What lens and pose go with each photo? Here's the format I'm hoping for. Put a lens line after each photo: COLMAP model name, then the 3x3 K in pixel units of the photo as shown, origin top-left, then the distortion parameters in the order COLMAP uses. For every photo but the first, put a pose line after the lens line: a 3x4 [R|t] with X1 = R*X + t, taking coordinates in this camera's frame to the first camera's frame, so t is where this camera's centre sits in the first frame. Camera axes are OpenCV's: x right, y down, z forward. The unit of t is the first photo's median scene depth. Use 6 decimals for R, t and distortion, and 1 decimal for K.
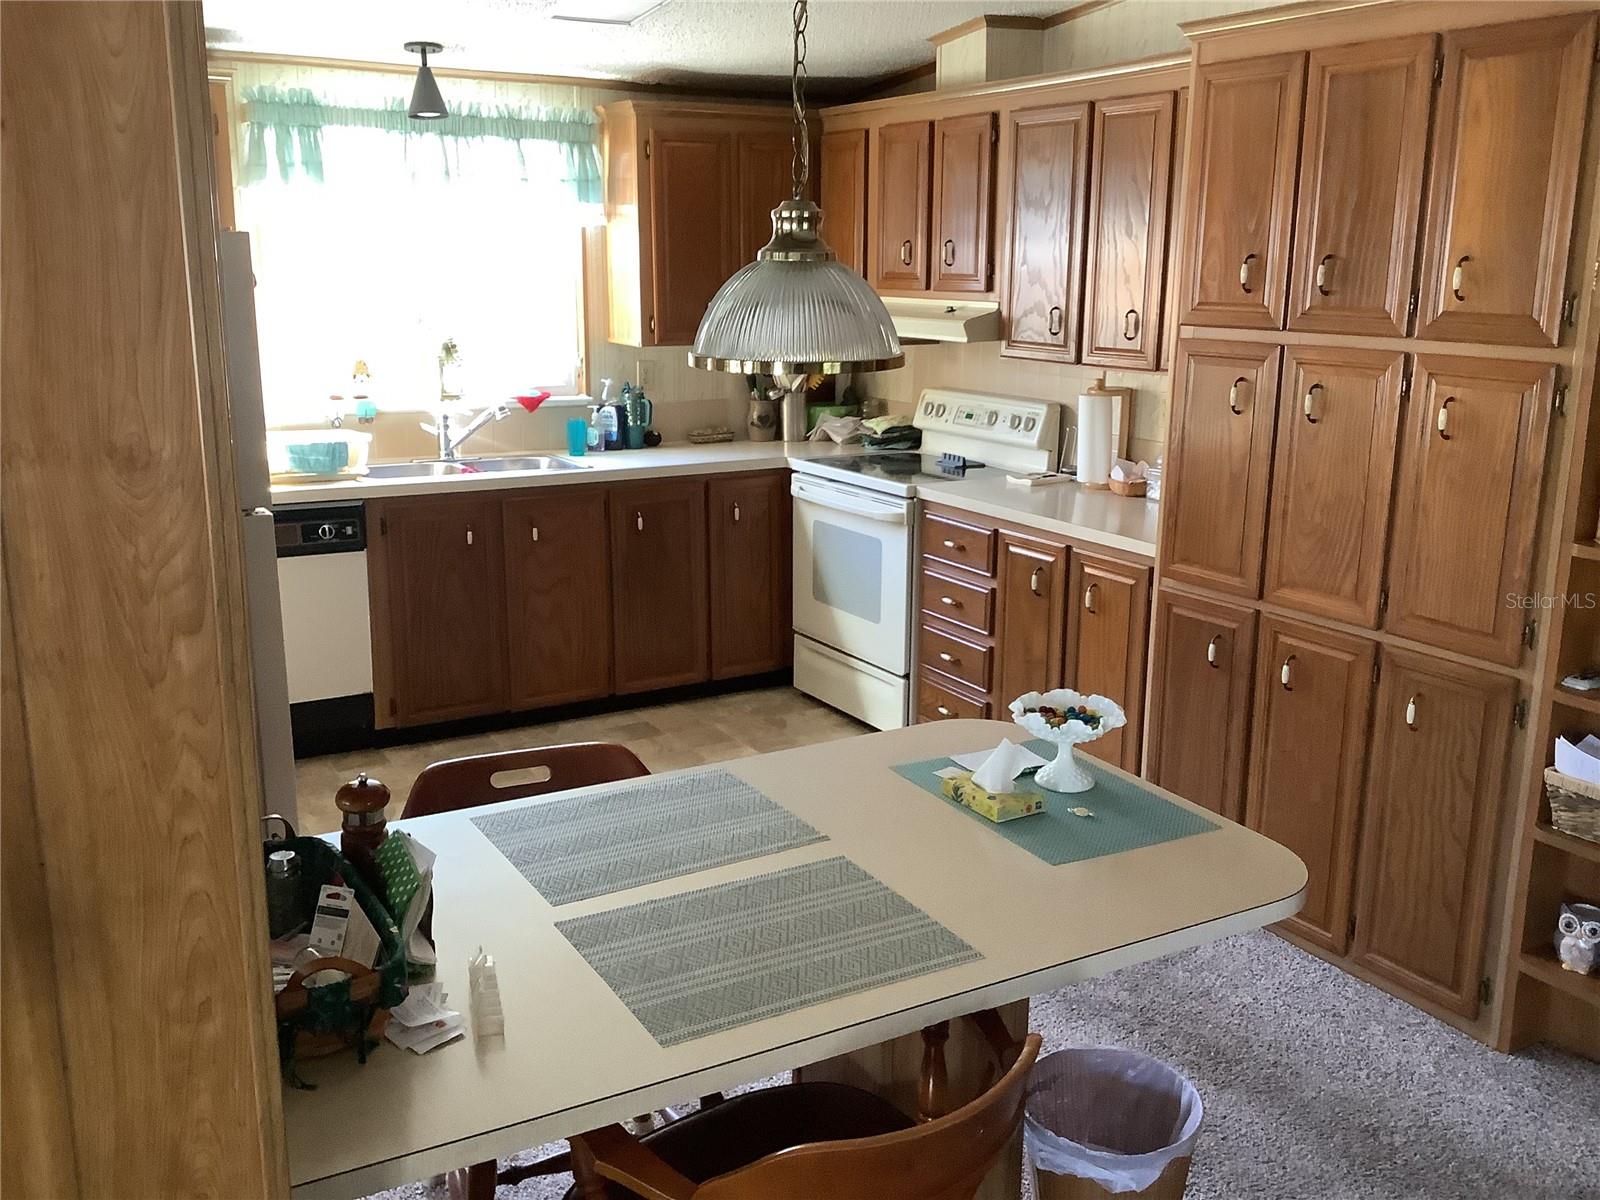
lens RADIAL K [[1443.4, 0, 799.9], [0, 1443.4, 594.8], [0, 0, 1]] dist [0.107479, -0.258230]
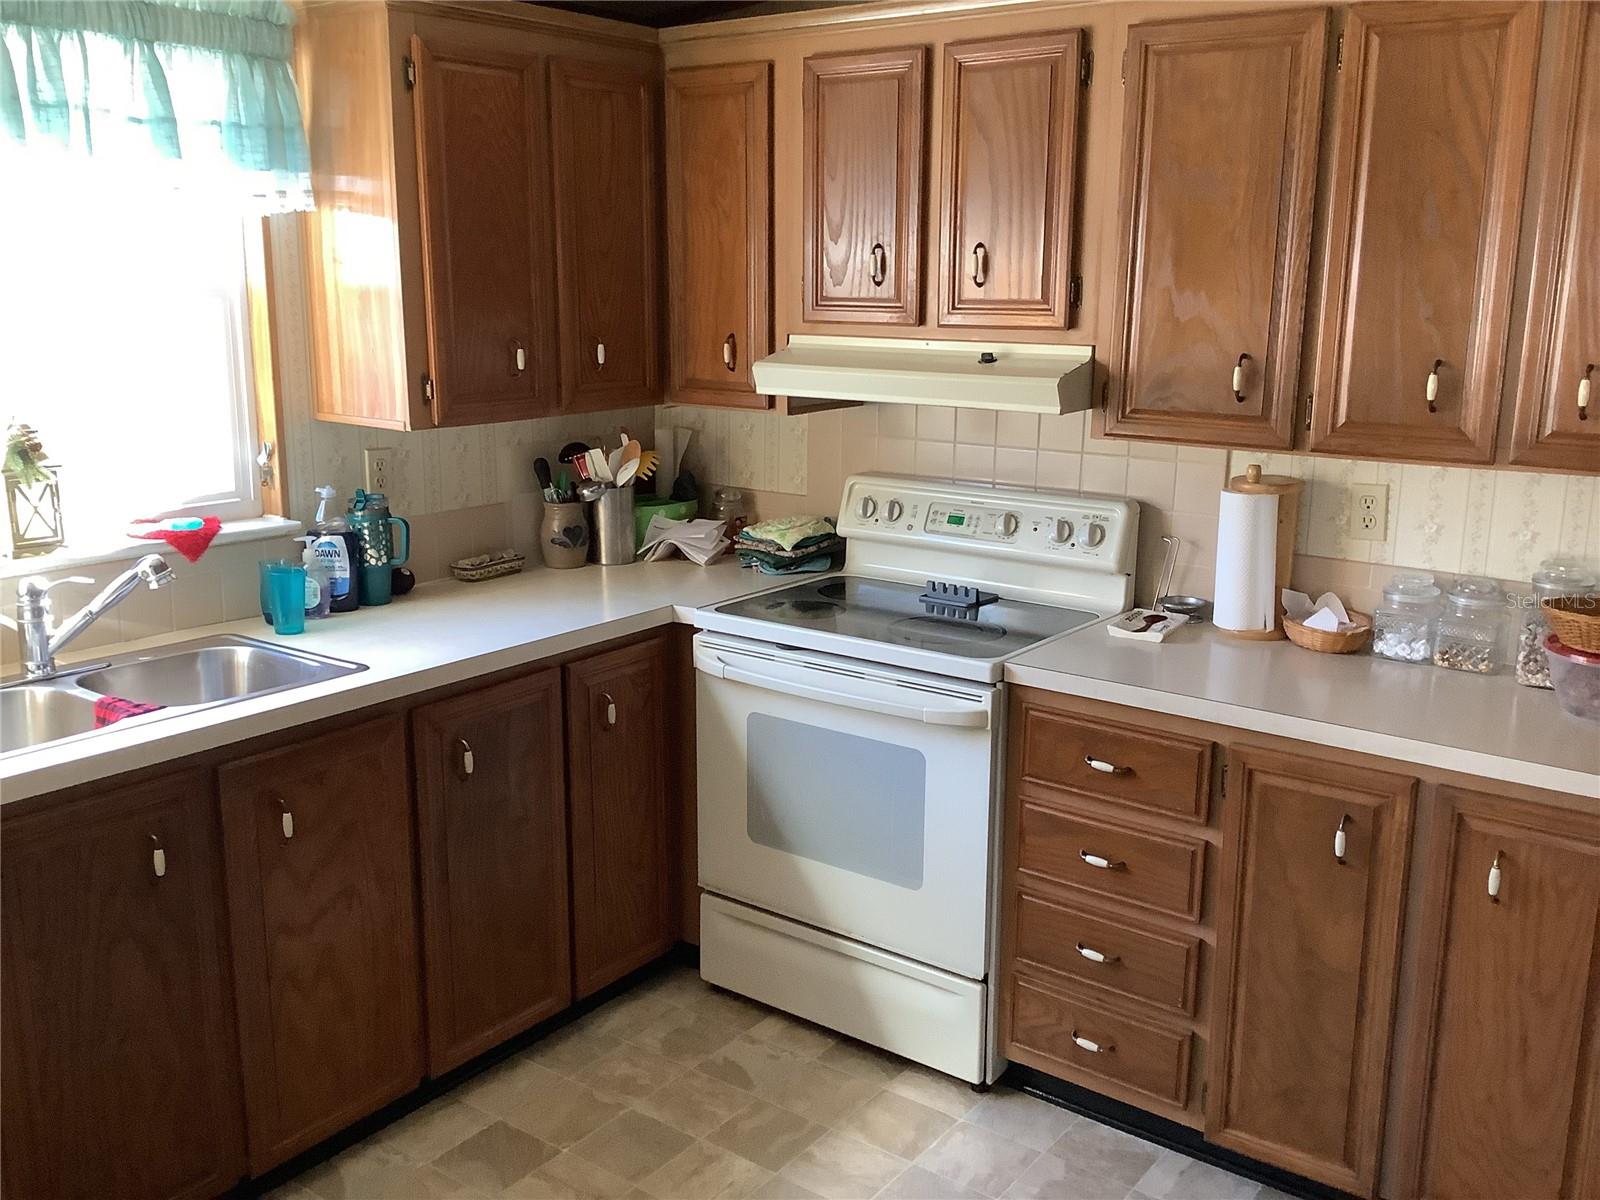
lens RADIAL K [[1437.6, 0, 797.3], [0, 1437.6, 595.1], [0, 0, 1]] dist [0.102754, -0.200886]
pose [[0.922097, -0.083499, 0.377842, -0.190667], [0.086997, 0.996178, 0.007834, -0.101917], [-0.377052, 0.025647, 0.925837, 0.440621]]
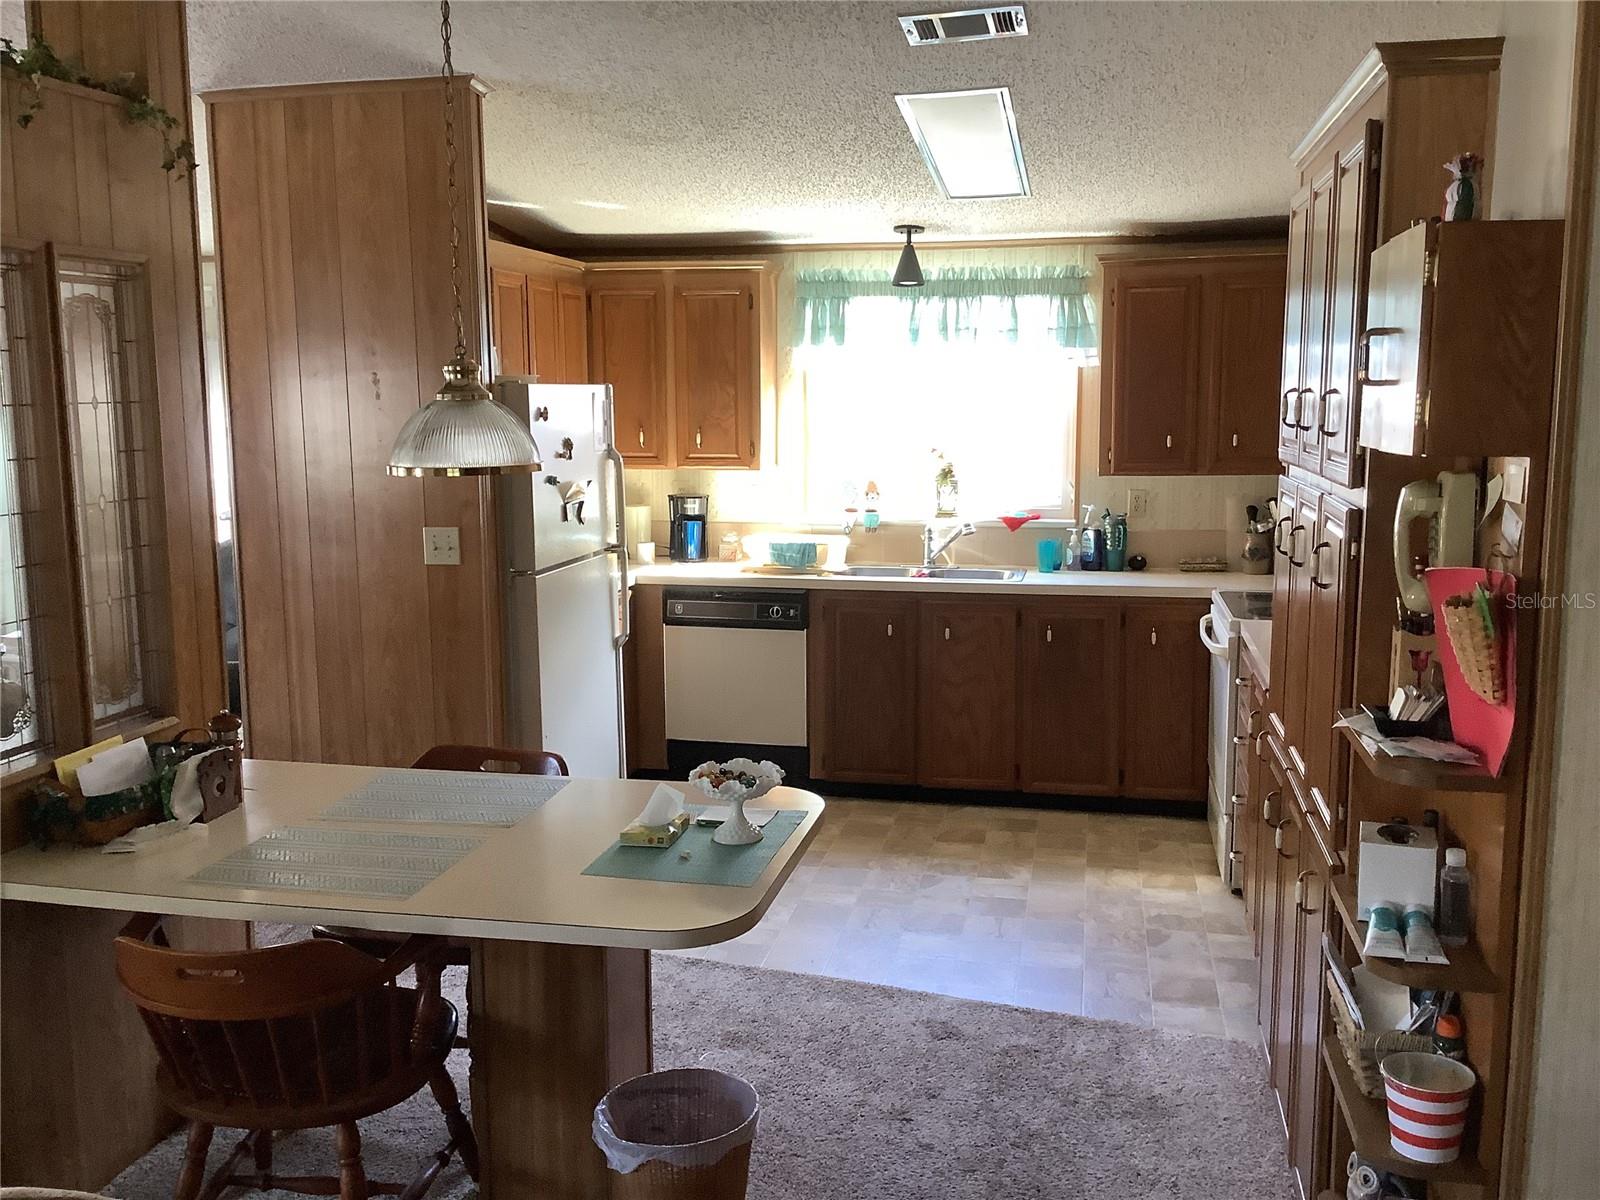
lens RADIAL K [[1443.4, 0, 799.9], [0, 1443.4, 594.8], [0, 0, 1]] dist [0.107479, -0.258230]
pose [[0.743625, 0.081767, -0.663578, 0.455623], [-0.142095, 0.989148, -0.037351, -0.012012], [0.653323, 0.122067, 0.747174, 0.061317]]
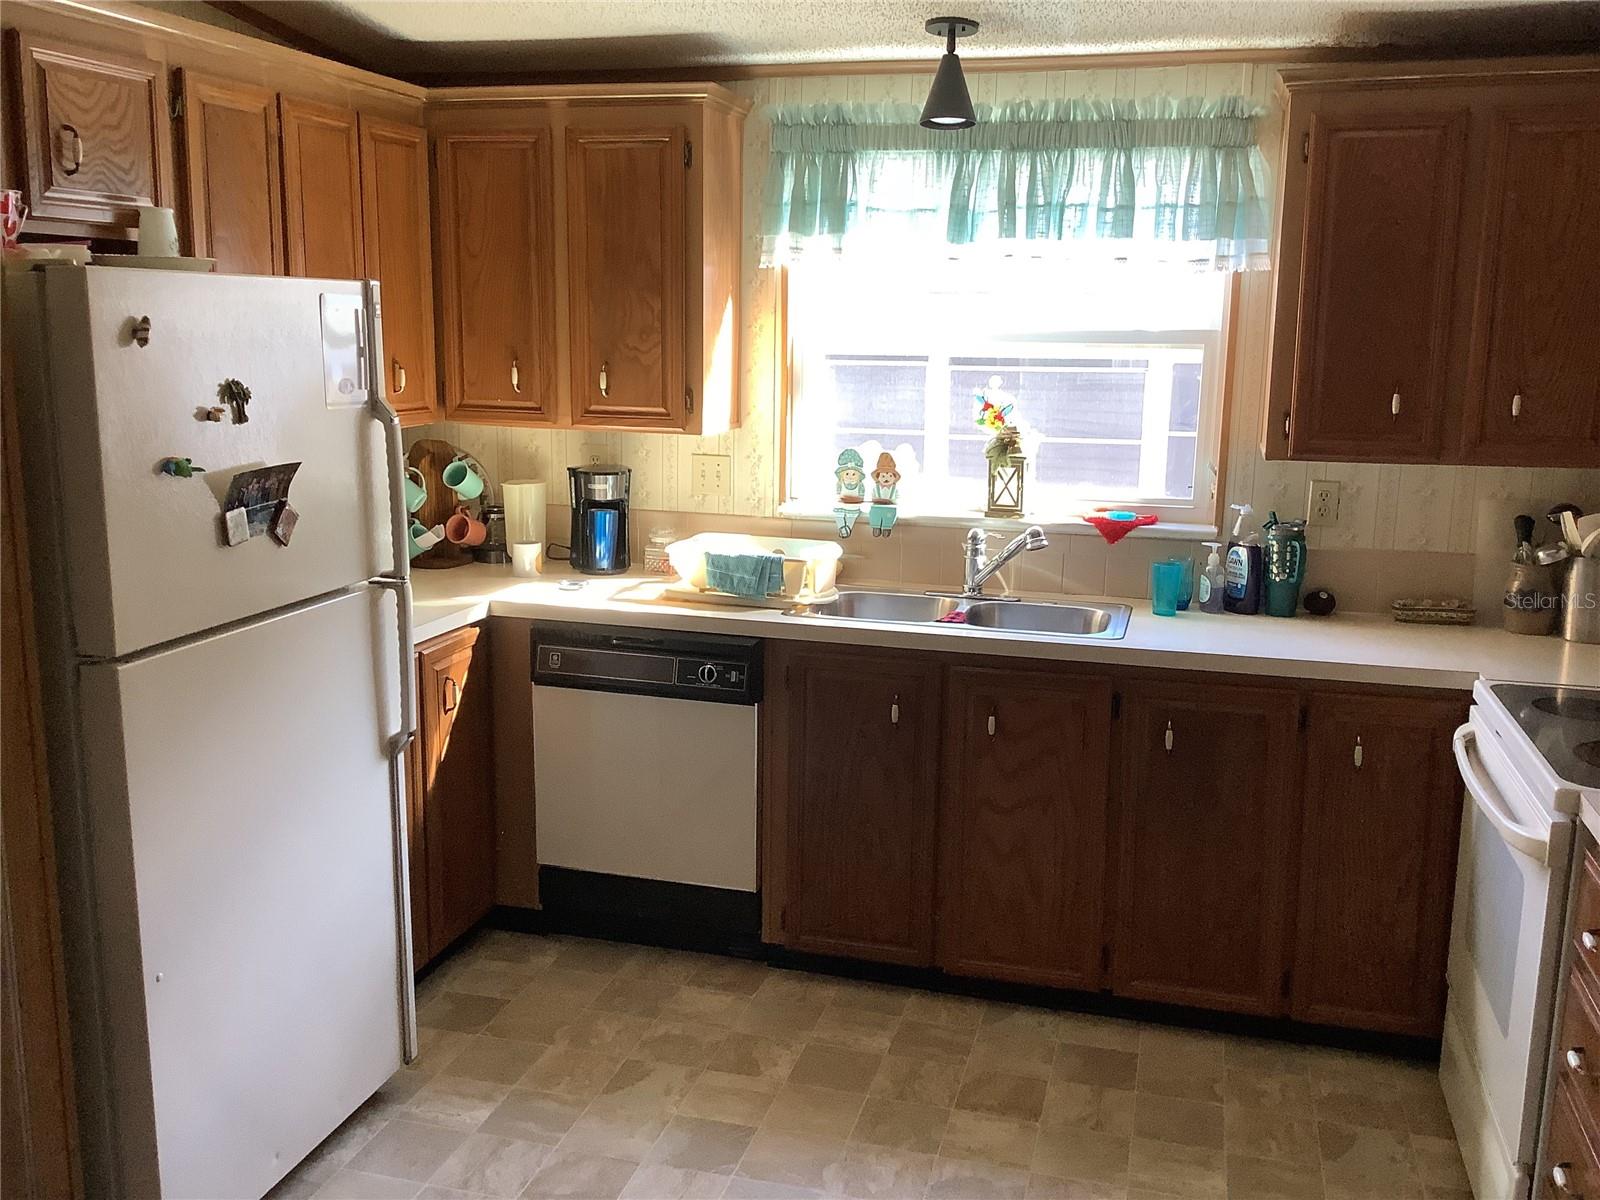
lens RADIAL K [[1437.6, 0, 797.3], [0, 1437.6, 595.1], [0, 0, 1]] dist [0.102754, -0.200886]
pose [[0.695388, 0.135950, -0.705658, 0.204437], [-0.171642, 0.984944, 0.020613, -0.093305], [0.697836, 0.106786, 0.708253, 0.427175]]
